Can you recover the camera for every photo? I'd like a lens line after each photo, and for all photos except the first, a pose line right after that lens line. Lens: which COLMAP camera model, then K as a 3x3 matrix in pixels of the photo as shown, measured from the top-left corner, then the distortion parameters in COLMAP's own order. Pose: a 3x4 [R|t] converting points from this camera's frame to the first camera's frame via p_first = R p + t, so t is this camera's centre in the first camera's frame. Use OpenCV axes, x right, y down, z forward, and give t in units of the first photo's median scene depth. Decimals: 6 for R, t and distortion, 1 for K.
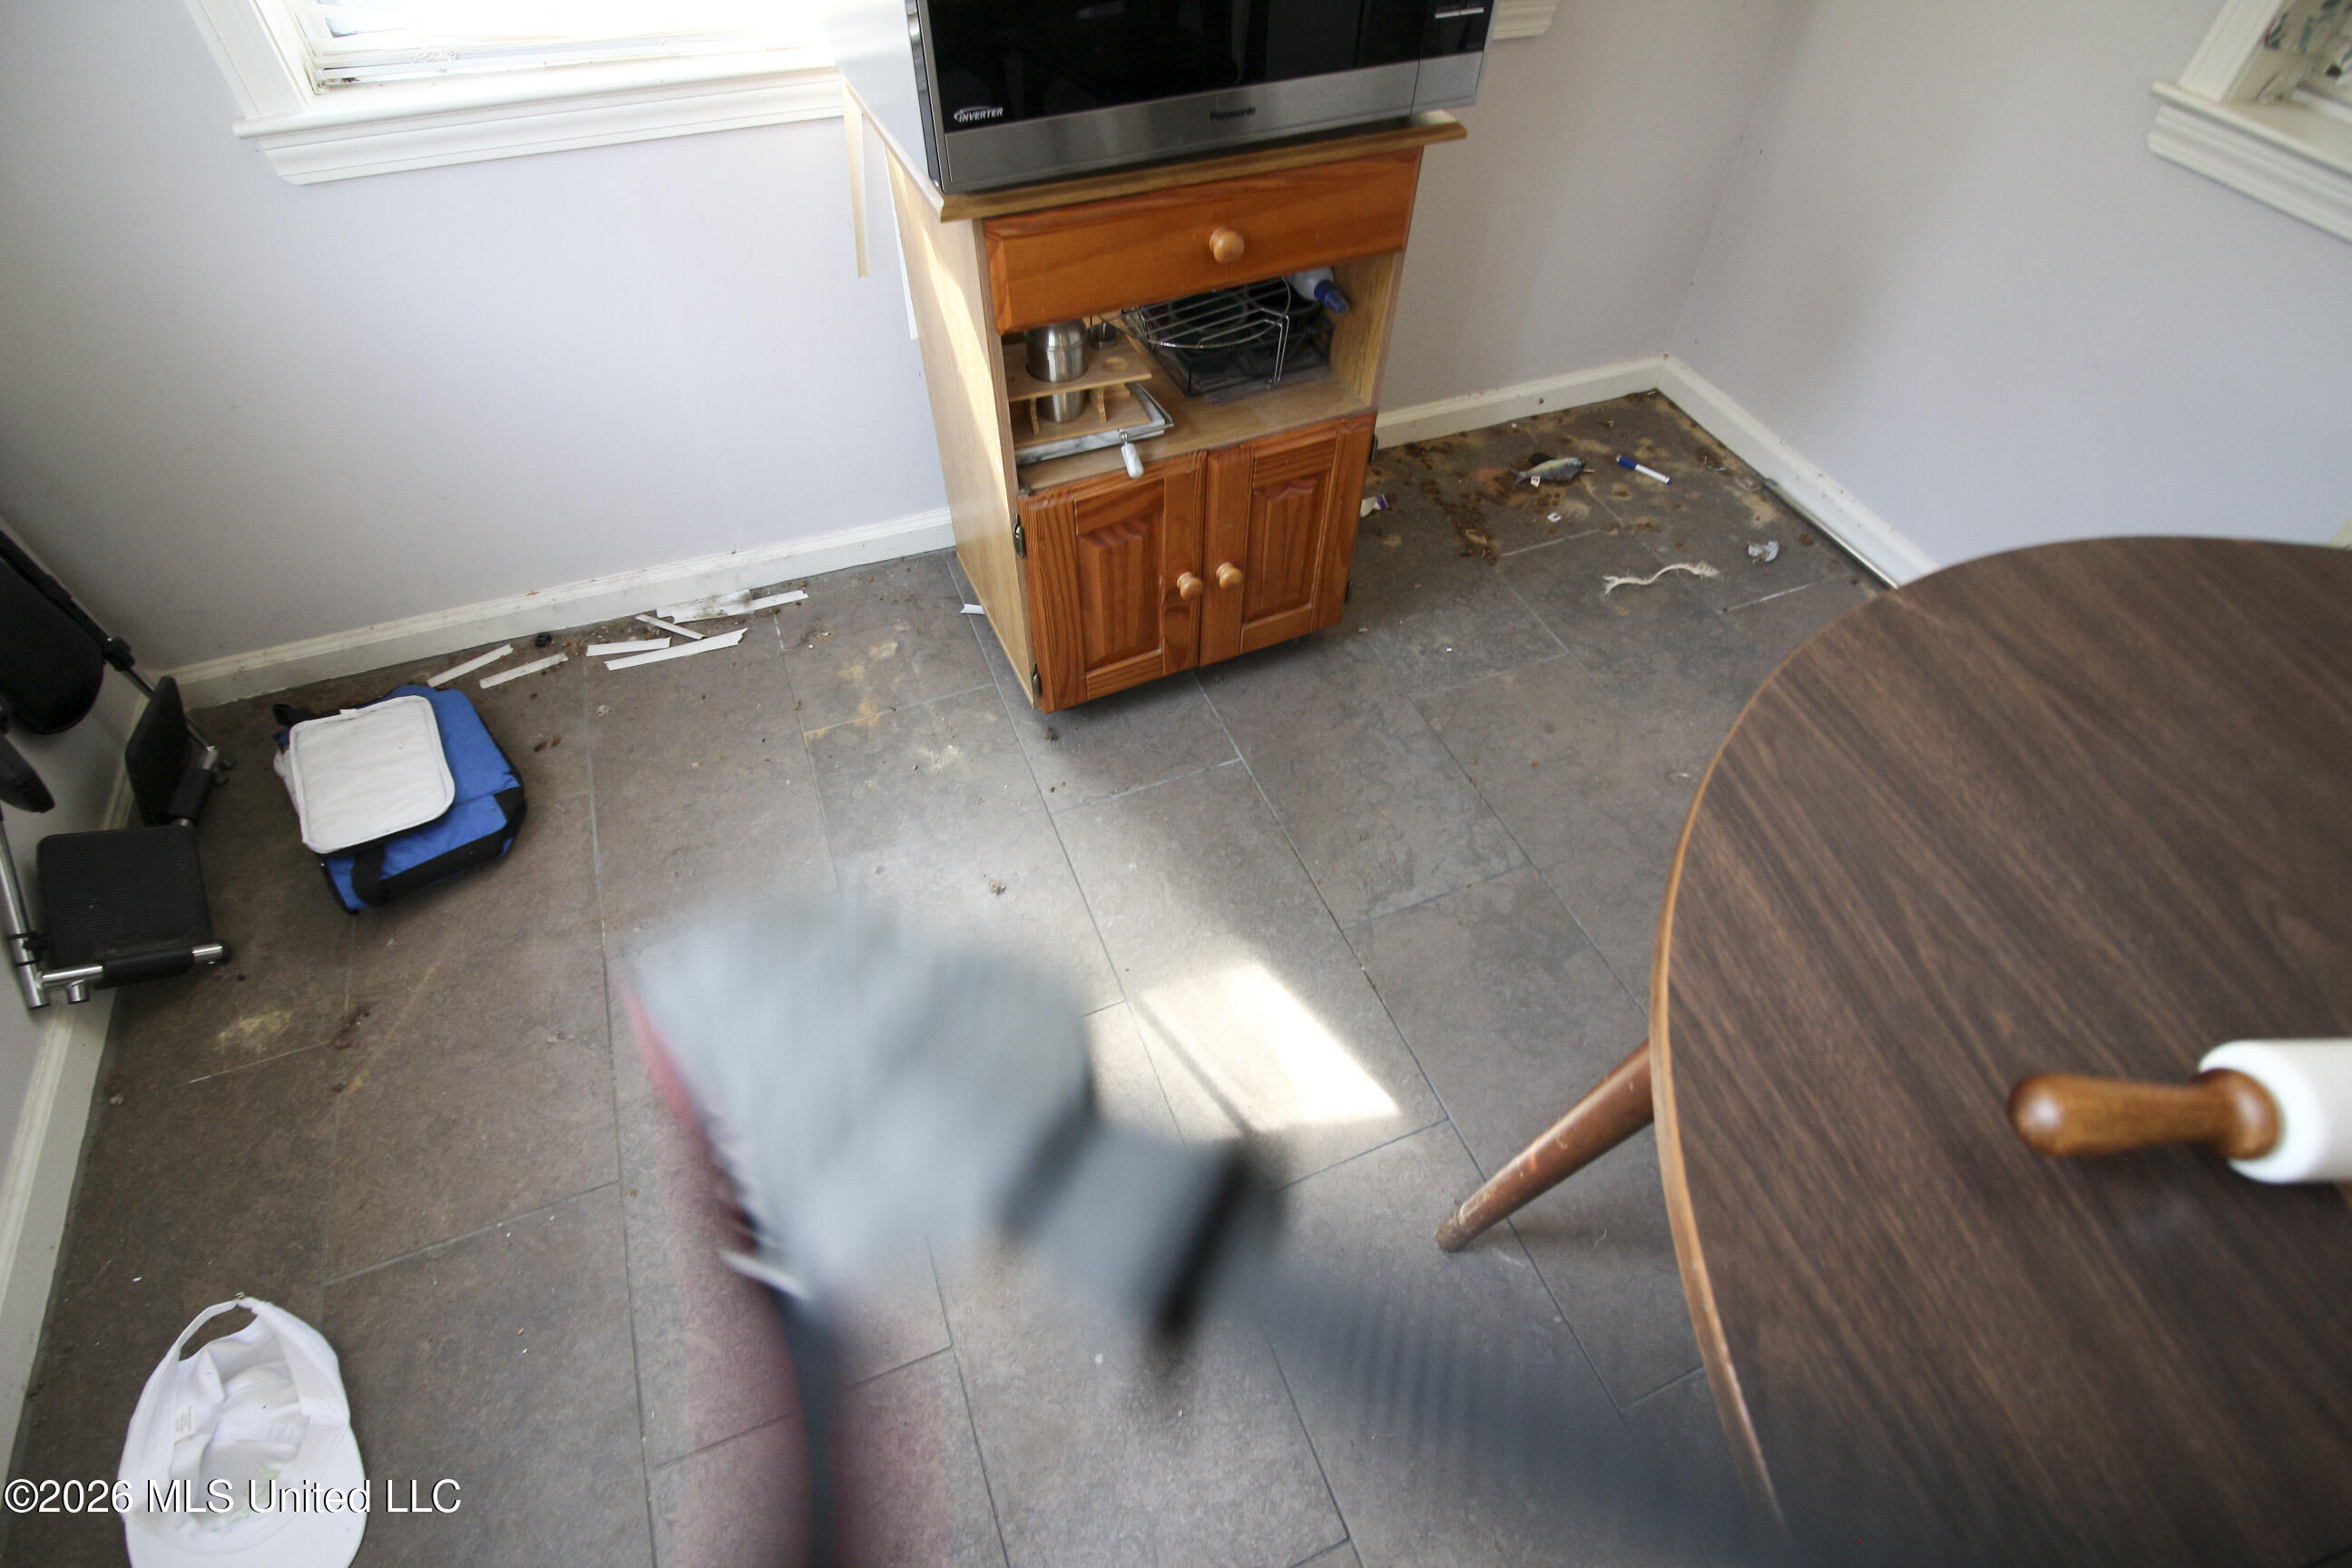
lens RADIAL K [[1095.8, 0, 1160.1], [0, 1095.8, 772.4], [0, 0, 1]] dist [-0.003106, -0.011979]
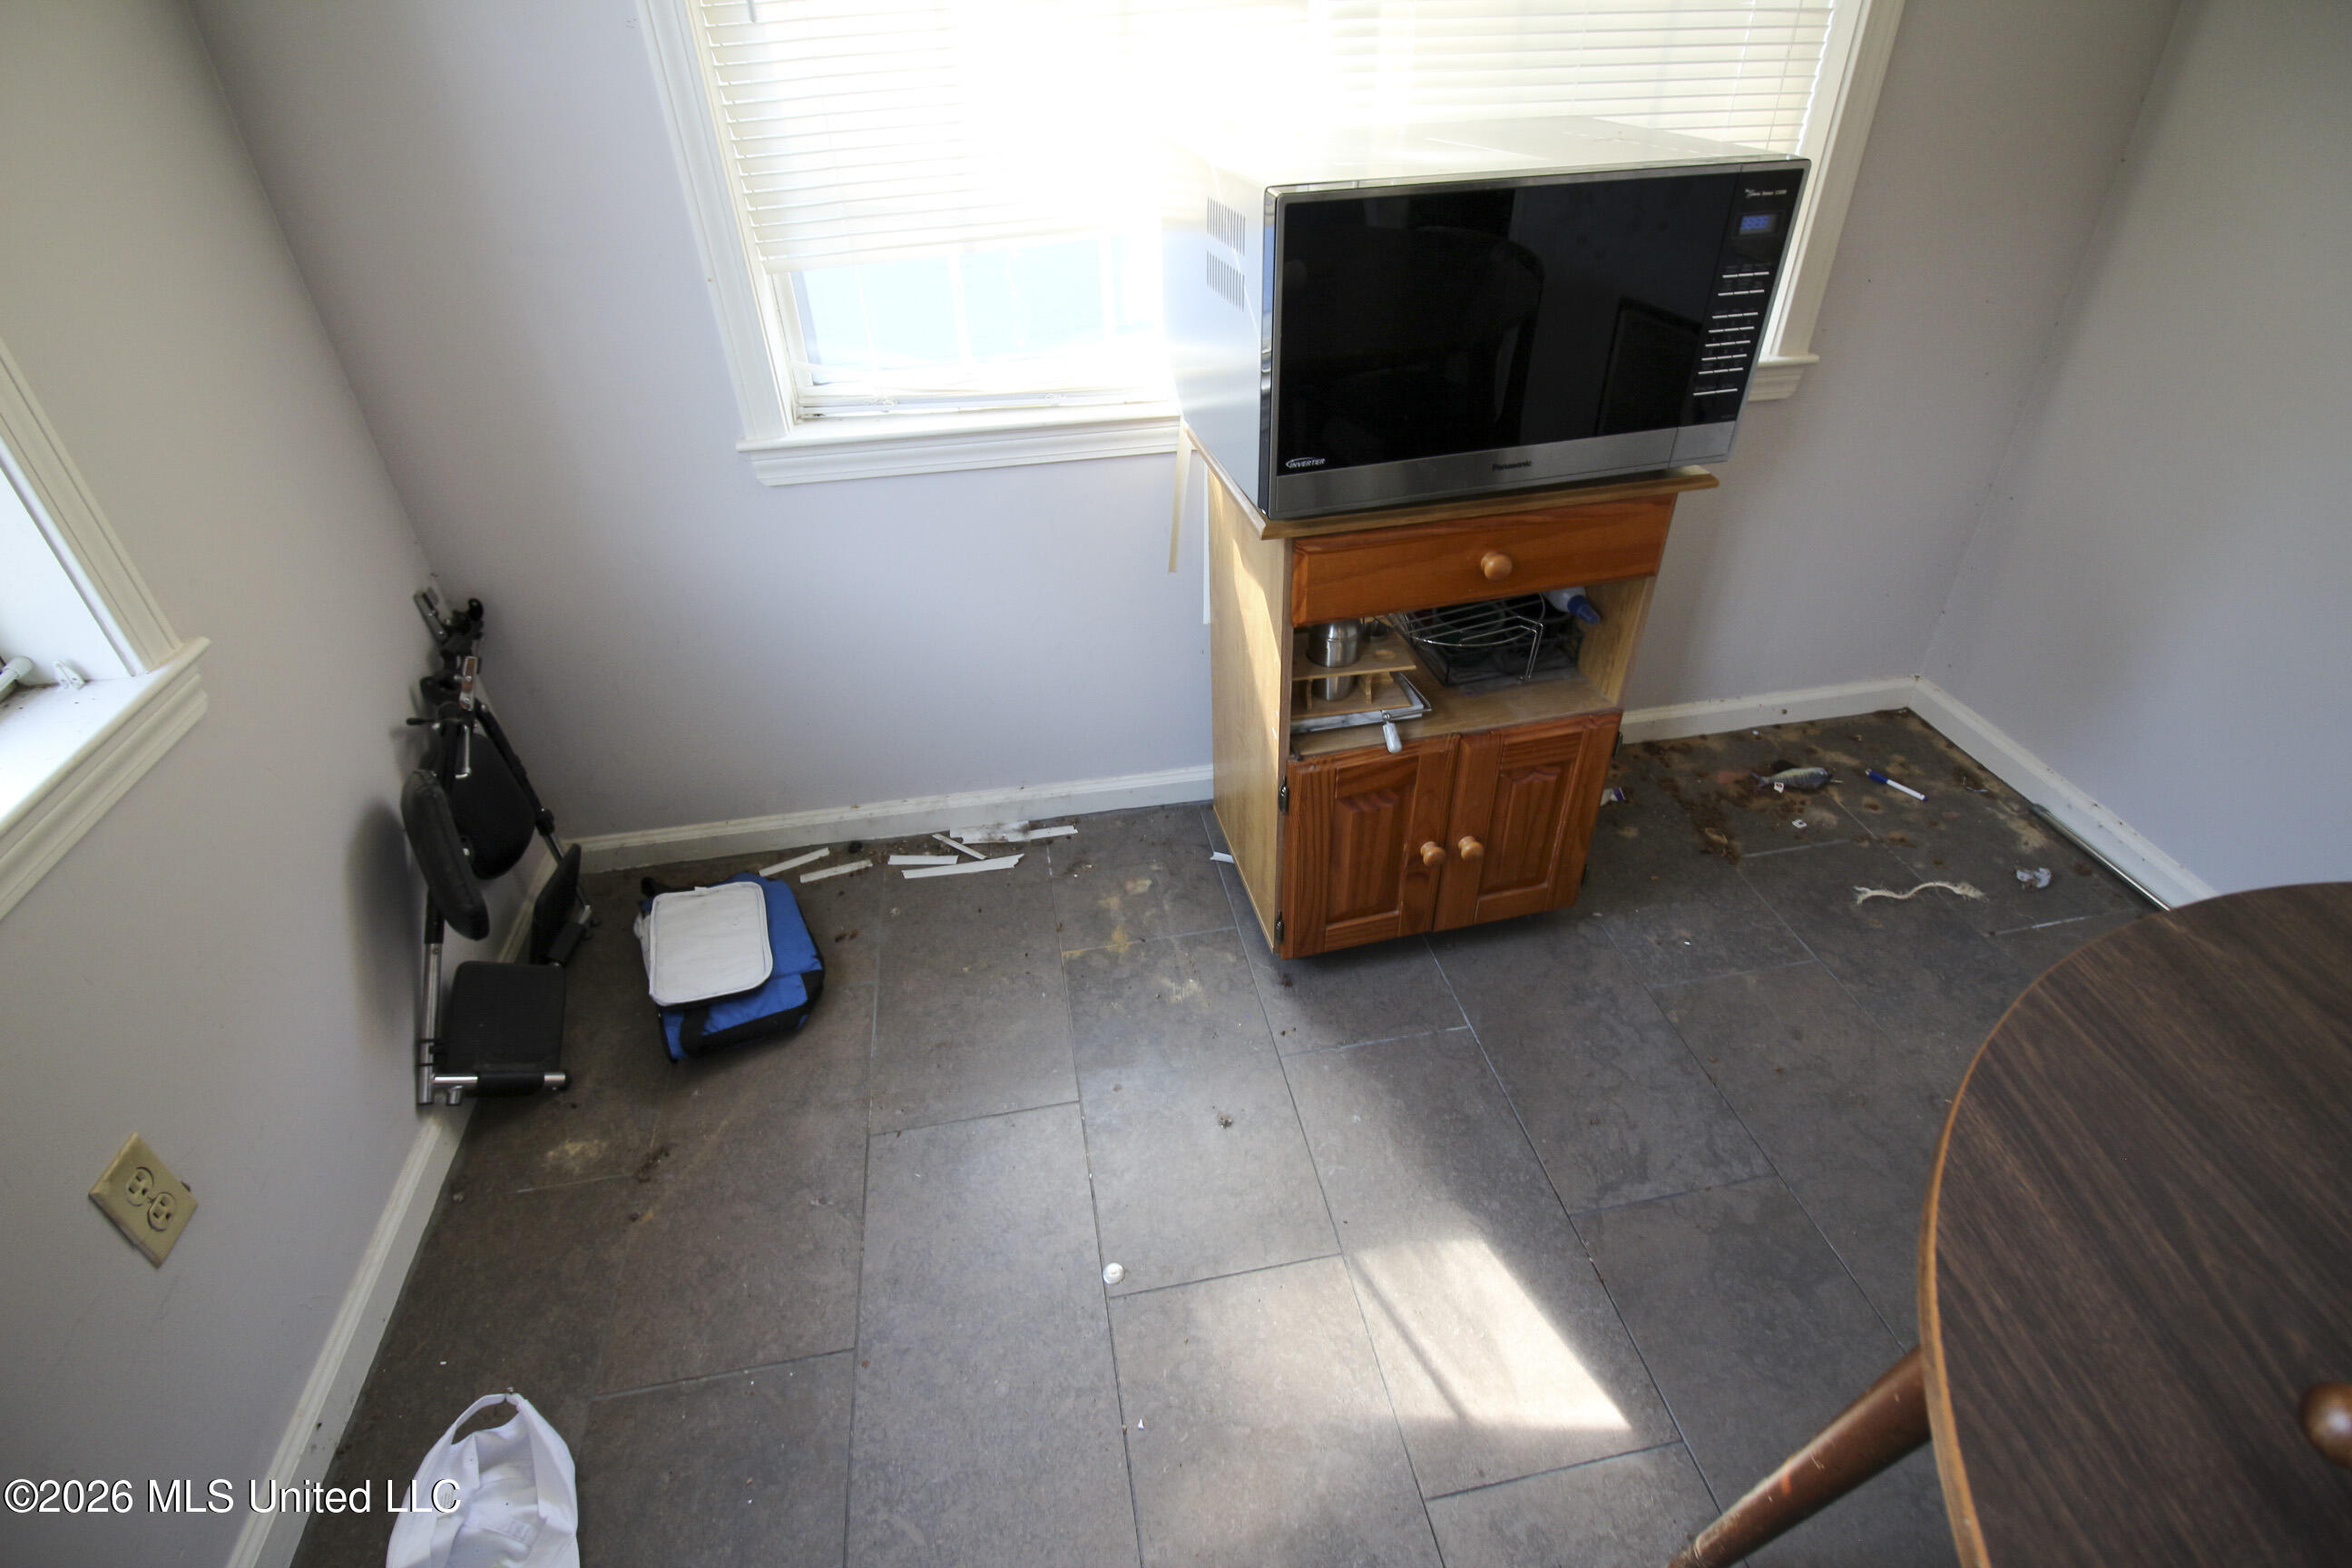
lens RADIAL K [[1095.8, 0, 1160.1], [0, 1095.8, 772.4], [0, 0, 1]] dist [-0.003106, -0.011979]
pose [[0.978855, 0.081833, -0.187473, -0.043525], [-0.124011, 0.966267, -0.225720, 0.029916], [0.162677, 0.244196, 0.955984, -0.094606]]
